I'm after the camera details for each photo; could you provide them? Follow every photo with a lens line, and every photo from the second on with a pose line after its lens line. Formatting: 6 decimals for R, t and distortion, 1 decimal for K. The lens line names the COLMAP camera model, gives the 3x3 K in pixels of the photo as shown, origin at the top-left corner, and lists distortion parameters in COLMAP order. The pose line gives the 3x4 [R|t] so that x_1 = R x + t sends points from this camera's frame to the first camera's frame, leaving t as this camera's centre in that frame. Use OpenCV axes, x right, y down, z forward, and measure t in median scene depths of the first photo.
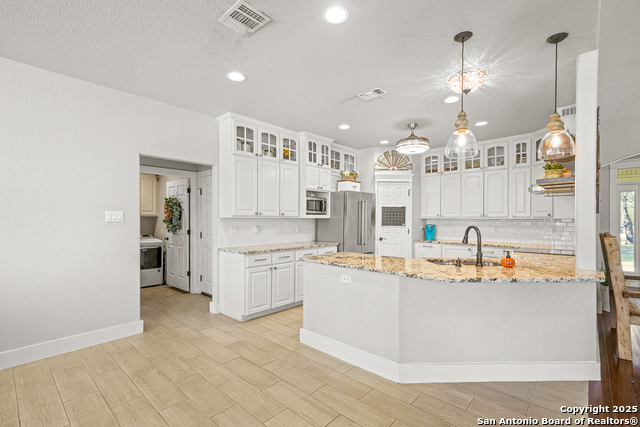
lens RADIAL K [[295.0, 0, 320.9], [0, 295.0, 215.8], [0, 0, 1]] dist [0.020983, 0.000088]
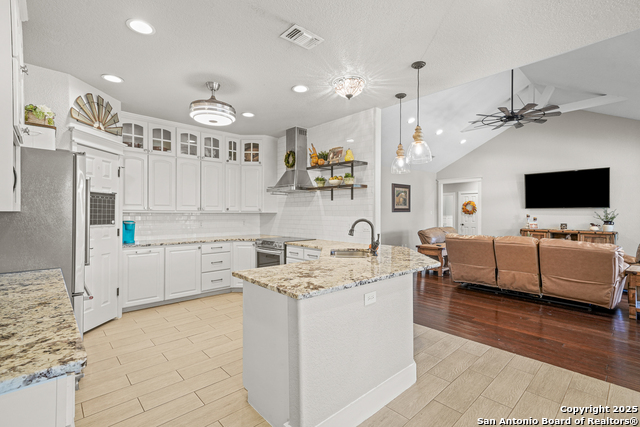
lens RADIAL K [[295.0, 0, 321.9], [0, 295.0, 212.6], [0, 0, 1]] dist [0.020983, 0.000088]
pose [[0.083396, -0.000034, 0.996516, -0.322852], [-0.012111, 0.999926, 0.001048, 0.003841], [-0.996443, -0.012156, 0.083389, 0.536980]]
